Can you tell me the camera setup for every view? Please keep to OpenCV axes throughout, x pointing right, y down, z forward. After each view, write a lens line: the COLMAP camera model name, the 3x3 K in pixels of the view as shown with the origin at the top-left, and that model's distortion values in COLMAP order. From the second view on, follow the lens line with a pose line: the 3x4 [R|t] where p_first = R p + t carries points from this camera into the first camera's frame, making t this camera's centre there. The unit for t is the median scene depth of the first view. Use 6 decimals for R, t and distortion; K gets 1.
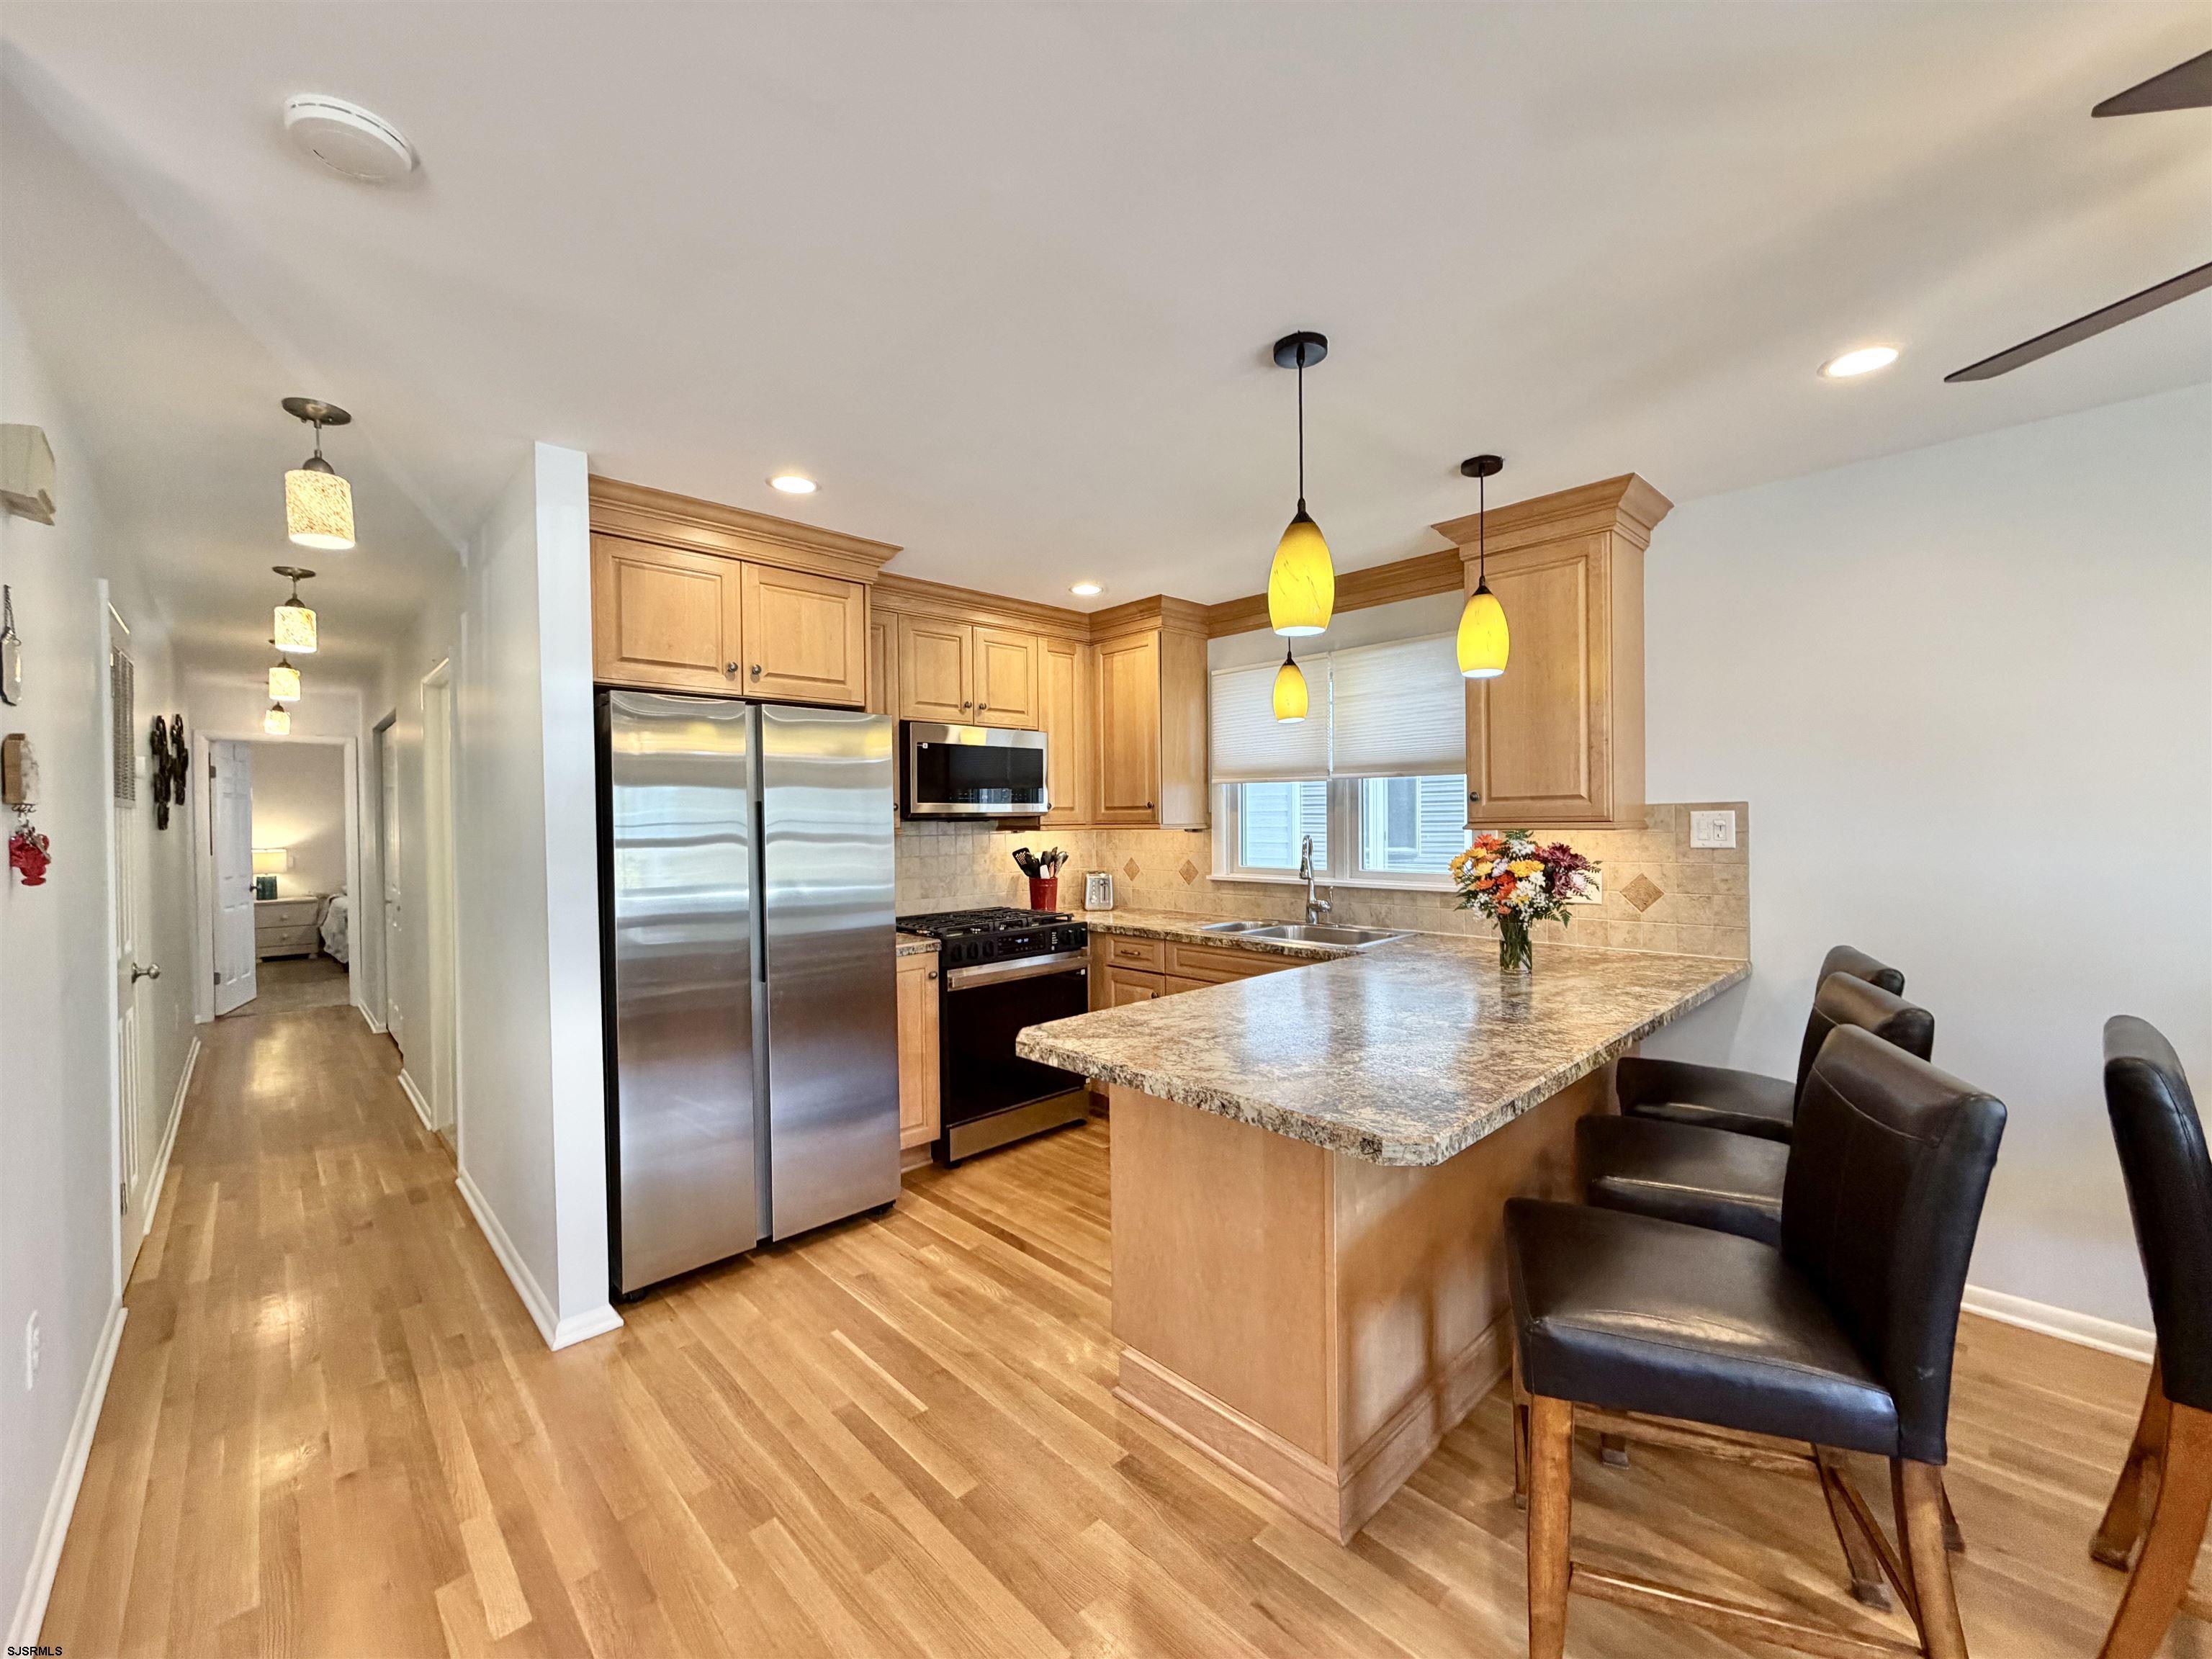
lens RADIAL K [[862.4, 0, 1096.7], [0, 862.4, 829.8], [0, 0, 1]] dist [0.000125, 0.000183]
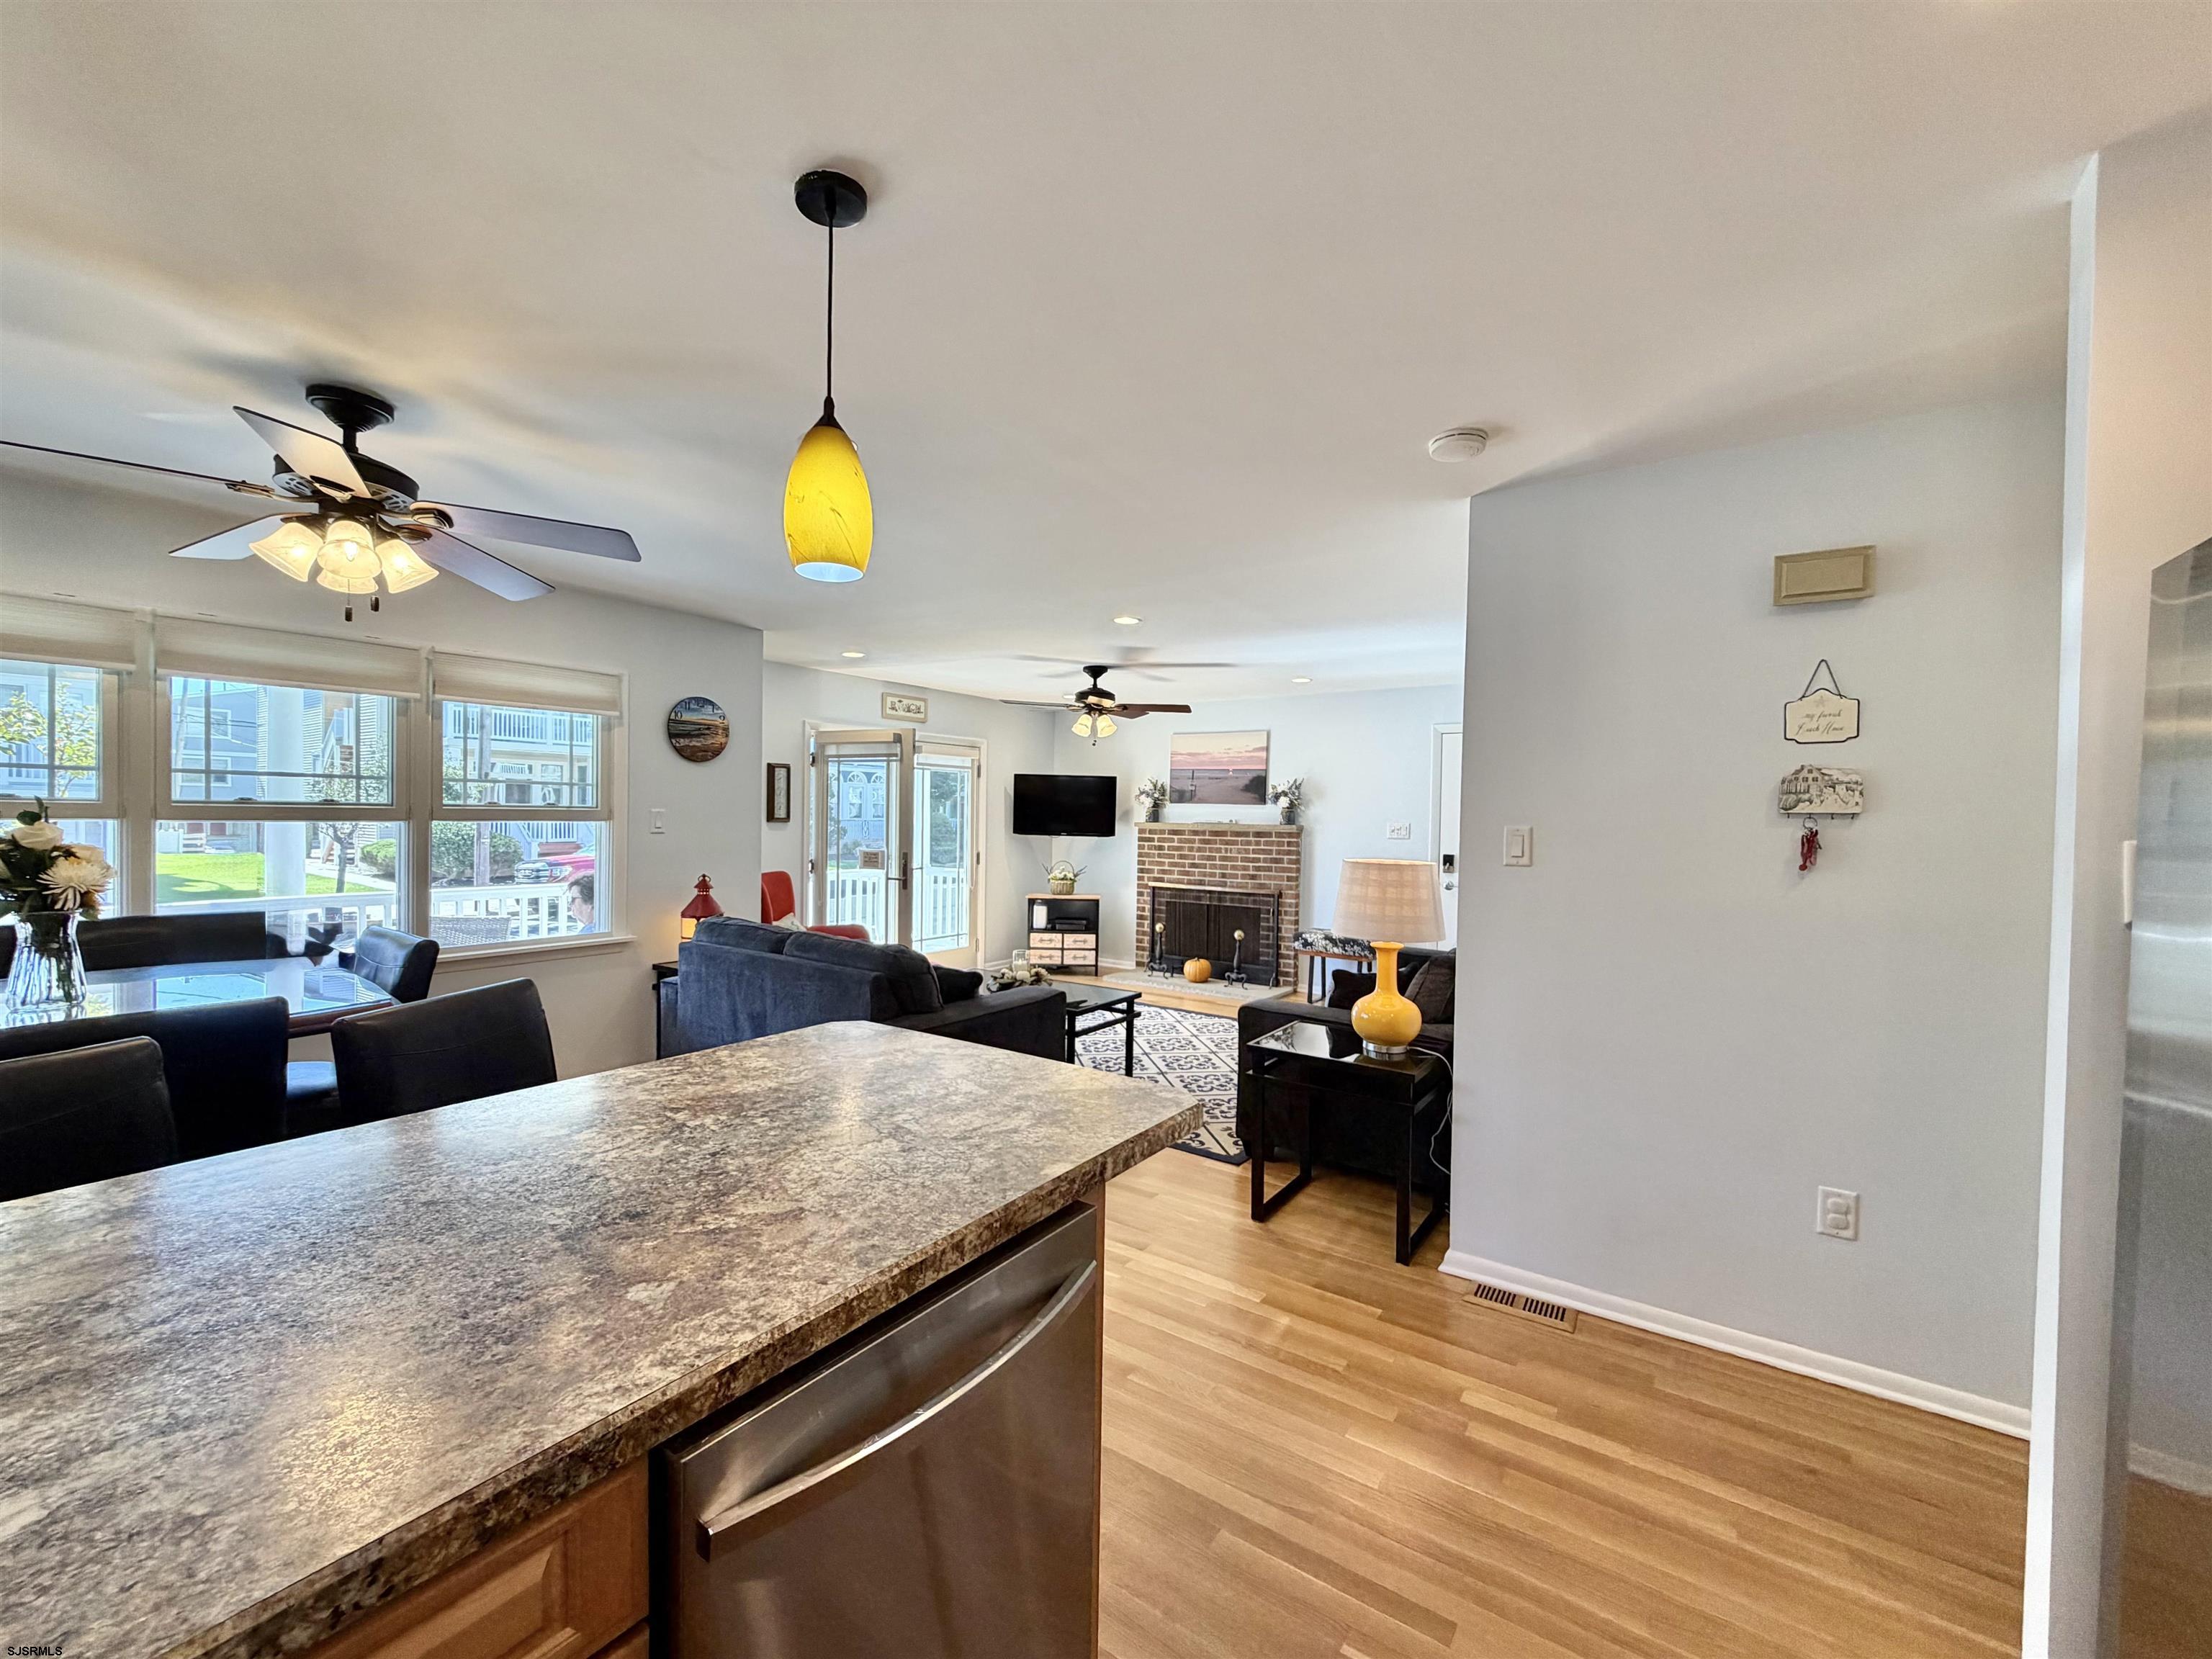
lens RADIAL K [[888.6, 0, 1102.2], [0, 888.6, 828.8], [0, 0, 1]] dist [-0.000192, 0.000509]
pose [[-0.980196, -0.000495, -0.198027, 0.090486], [-0.006575, 0.999527, 0.030047, -0.018823], [0.197919, 0.030754, -0.979736, 1.055660]]
